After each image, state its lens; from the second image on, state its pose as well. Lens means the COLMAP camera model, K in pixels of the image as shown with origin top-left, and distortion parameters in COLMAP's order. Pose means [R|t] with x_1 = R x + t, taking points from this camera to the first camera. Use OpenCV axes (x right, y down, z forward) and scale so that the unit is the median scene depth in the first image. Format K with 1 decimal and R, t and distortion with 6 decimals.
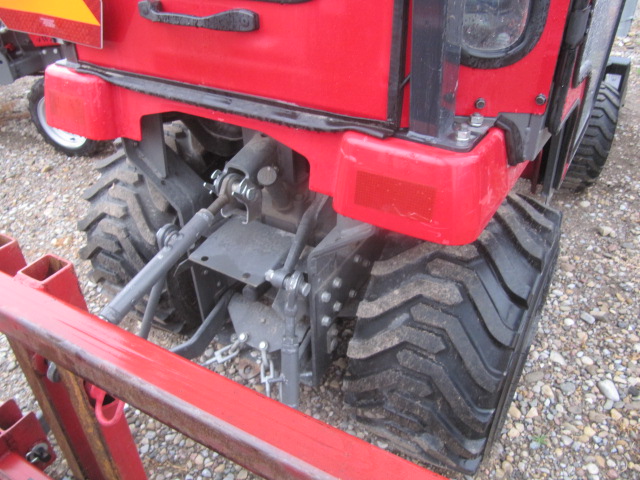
lens RADIAL K [[526.8, 0, 319.5], [0, 526.8, 241.3], [0, 0, 1]] dist [-0.054969, 0.024877]
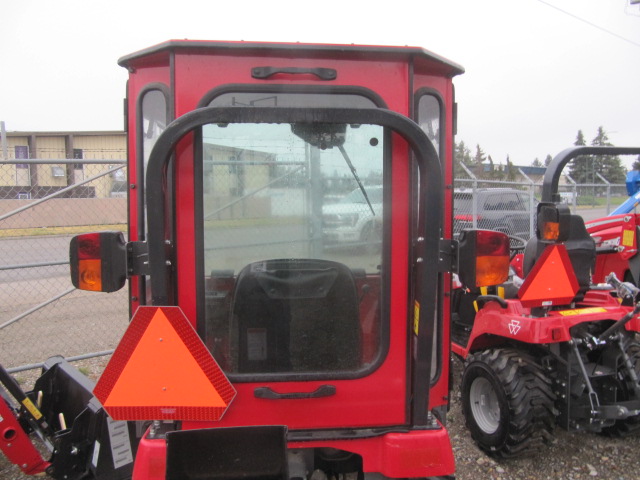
lens RADIAL K [[526.8, 0, 320.3], [0, 526.8, 241.7], [0, 0, 1]] dist [-0.054969, 0.024877]
pose [[0.816188, -0.032633, 0.576864, -0.985152], [0.326339, 0.849941, -0.413646, -0.065918], [-0.476802, 0.525866, 0.704361, -0.525824]]
